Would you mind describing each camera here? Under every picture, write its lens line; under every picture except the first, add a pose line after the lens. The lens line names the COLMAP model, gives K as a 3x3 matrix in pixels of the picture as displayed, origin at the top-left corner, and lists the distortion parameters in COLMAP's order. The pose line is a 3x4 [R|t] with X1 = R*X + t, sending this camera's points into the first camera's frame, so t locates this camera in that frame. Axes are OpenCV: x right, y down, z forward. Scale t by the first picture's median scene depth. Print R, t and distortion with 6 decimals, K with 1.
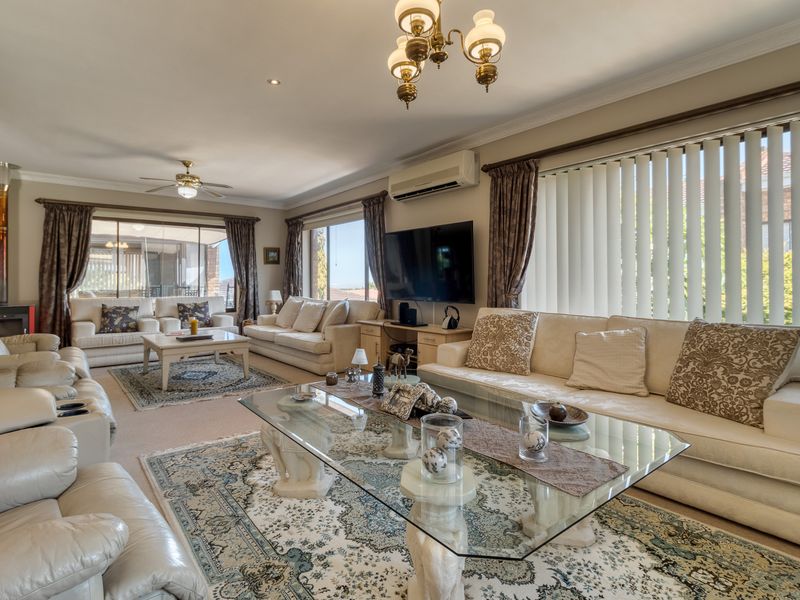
lens RADIAL K [[398.4, 0, 398.7], [0, 398.4, 276.5], [0, 0, 1]] dist [-0.001149, -0.000438]
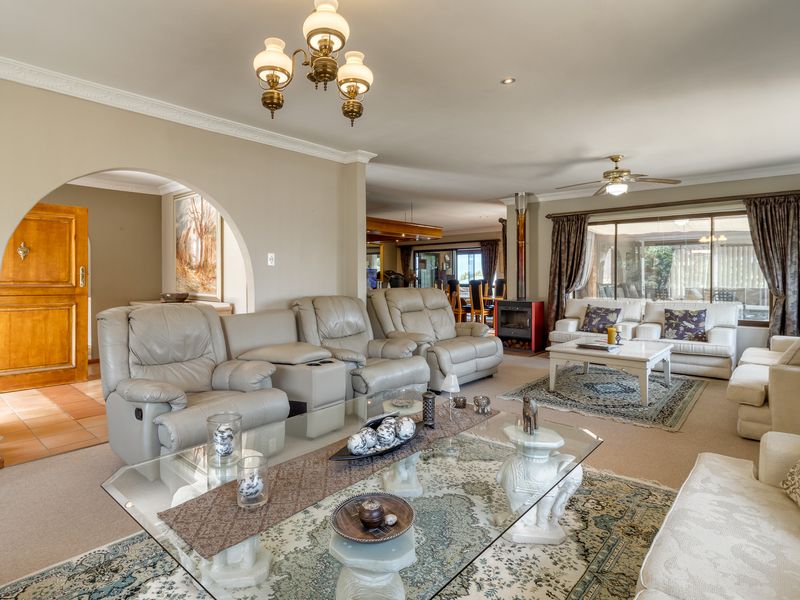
lens RADIAL K [[444.5, 0, 399.1], [0, 444.5, 282.6], [0, 0, 1]] dist [-0.003083, -0.000492]
pose [[0.203702, 0.019193, -0.978845, 0.327173], [0.008302, 0.999738, 0.021331, -0.018794], [0.978998, -0.012471, 0.203489, 0.259289]]
